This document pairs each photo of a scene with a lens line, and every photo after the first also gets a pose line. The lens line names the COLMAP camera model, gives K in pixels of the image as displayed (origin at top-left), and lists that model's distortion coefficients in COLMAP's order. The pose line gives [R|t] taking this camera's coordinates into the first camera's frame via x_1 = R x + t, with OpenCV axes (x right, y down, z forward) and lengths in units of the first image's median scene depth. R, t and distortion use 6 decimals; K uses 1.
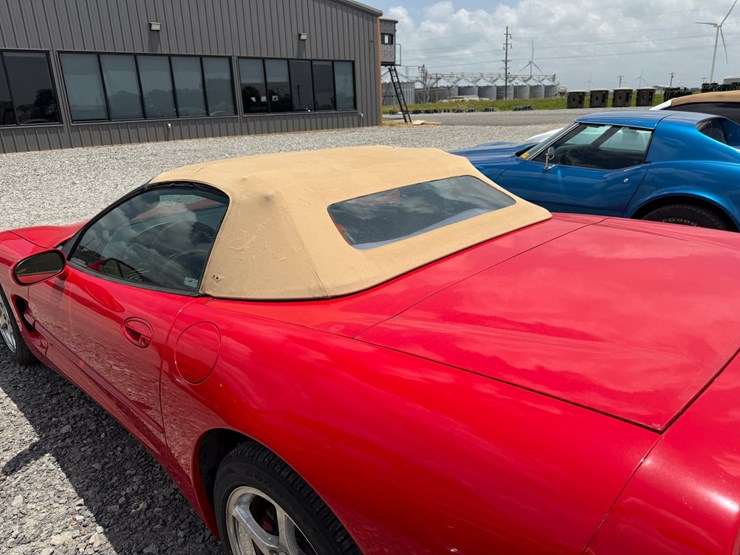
lens RADIAL K [[531.8, 0, 372.7], [0, 531.8, 277.7], [0, 0, 1]] dist [0.025826, -0.037594]
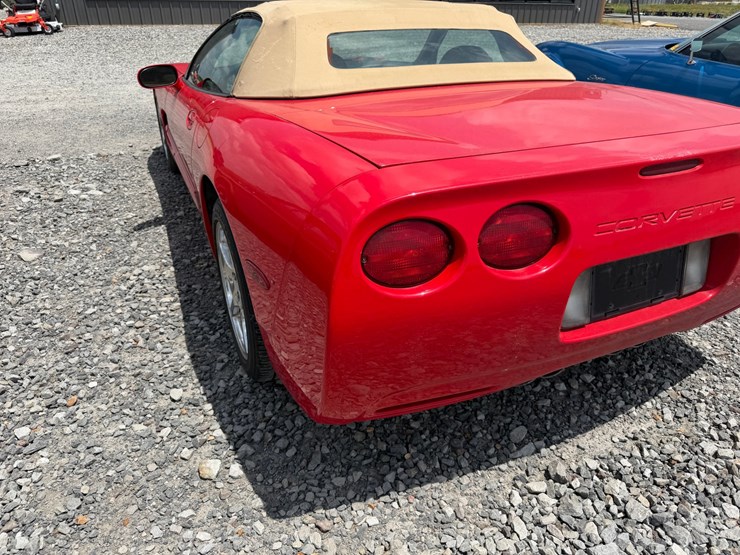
lens RADIAL K [[531.8, 0, 372.7], [0, 531.8, 277.7], [0, 0, 1]] dist [0.025826, -0.037594]
pose [[0.925292, 0.217969, -0.310362, 0.044184], [-0.161829, 0.967021, 0.196678, 0.012685], [0.342996, -0.131759, 0.930050, -0.015185]]
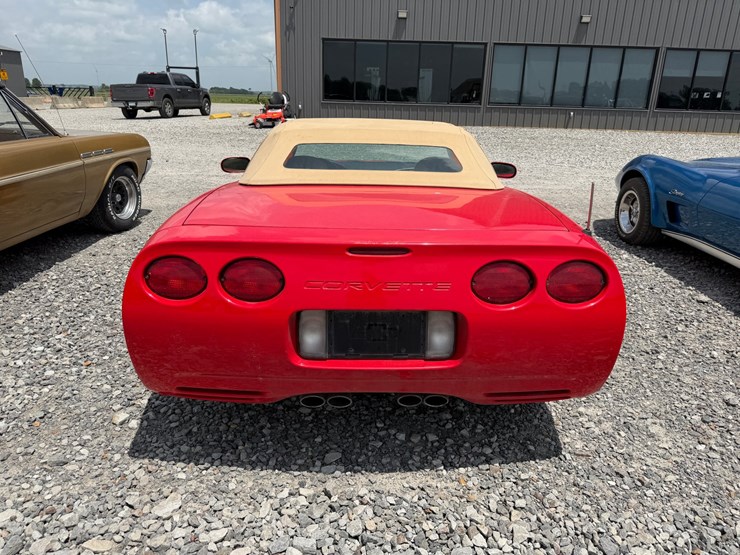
lens RADIAL K [[531.8, 0, 372.7], [0, 531.8, 277.7], [0, 0, 1]] dist [0.025826, -0.037594]
pose [[0.700519, 0.282072, -0.655522, 0.115513], [-0.271572, 0.954826, 0.120650, 0.000317], [0.659941, 0.093504, 0.745476, -0.006046]]
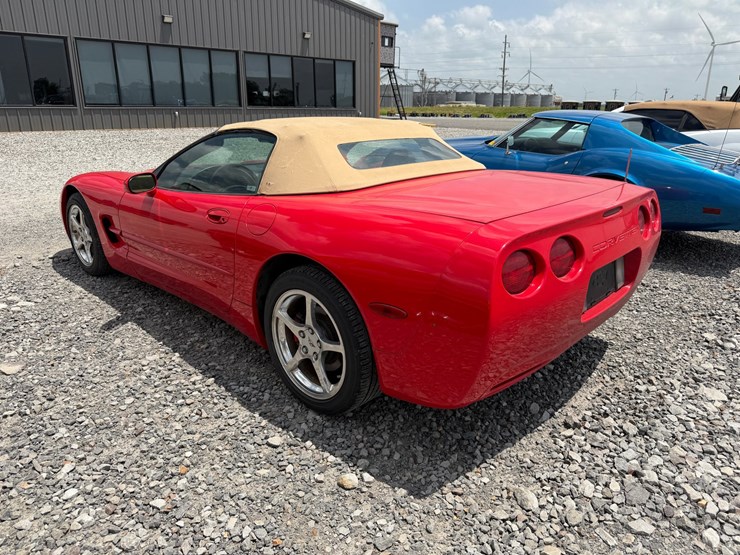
lens RADIAL K [[531.8, 0, 372.7], [0, 531.8, 277.7], [0, 0, 1]] dist [0.025826, -0.037594]
pose [[0.998958, 0.042462, 0.016740, 0.001003], [-0.042414, 0.999095, -0.003207, 0.023669], [-0.016861, 0.002494, 0.999855, -0.053959]]
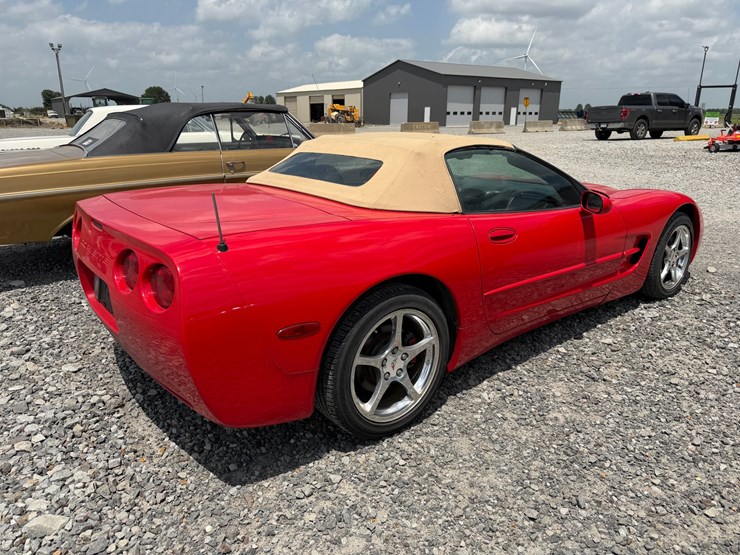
lens RADIAL K [[533.2, 0, 368.7], [0, 533.2, 284.9], [0, 0, 1]] dist [-0.002630, -0.001345]
pose [[-0.143126, 0.341072, -0.929078, 0.164448], [-0.303268, 0.878471, 0.369212, -0.046767], [0.942095, 0.334603, -0.022296, 0.137524]]
